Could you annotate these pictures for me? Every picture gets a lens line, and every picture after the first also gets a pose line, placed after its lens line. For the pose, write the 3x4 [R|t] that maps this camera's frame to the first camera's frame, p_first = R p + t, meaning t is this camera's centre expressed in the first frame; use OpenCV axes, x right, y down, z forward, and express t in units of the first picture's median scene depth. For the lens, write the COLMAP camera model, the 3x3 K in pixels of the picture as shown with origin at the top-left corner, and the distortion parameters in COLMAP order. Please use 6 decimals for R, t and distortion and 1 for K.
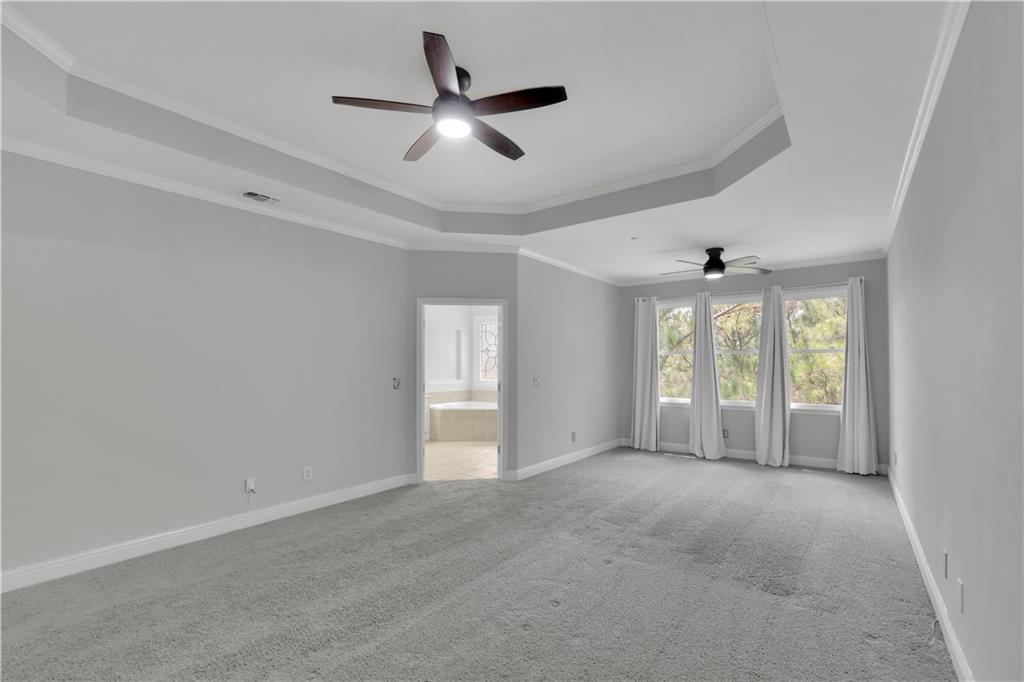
lens RADIAL K [[451.6, 0, 521.4], [0, 451.6, 339.5], [0, 0, 1]] dist [-0.040584, 0.020635]
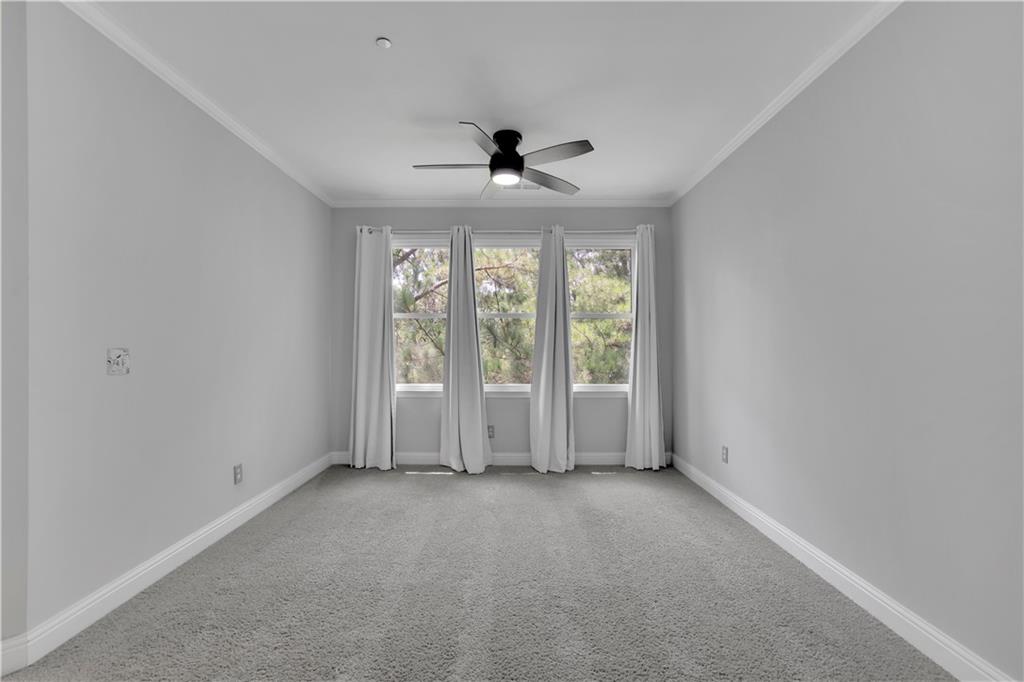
lens RADIAL K [[443.8, 0, 510.2], [0, 443.8, 355.1], [0, 0, 1]] dist [-0.044203, 0.019095]
pose [[0.810256, -0.017239, 0.585822, 0.077815], [-0.029561, 0.997093, 0.070227, 0.041976], [-0.585330, -0.074219, 0.807391, 0.439771]]
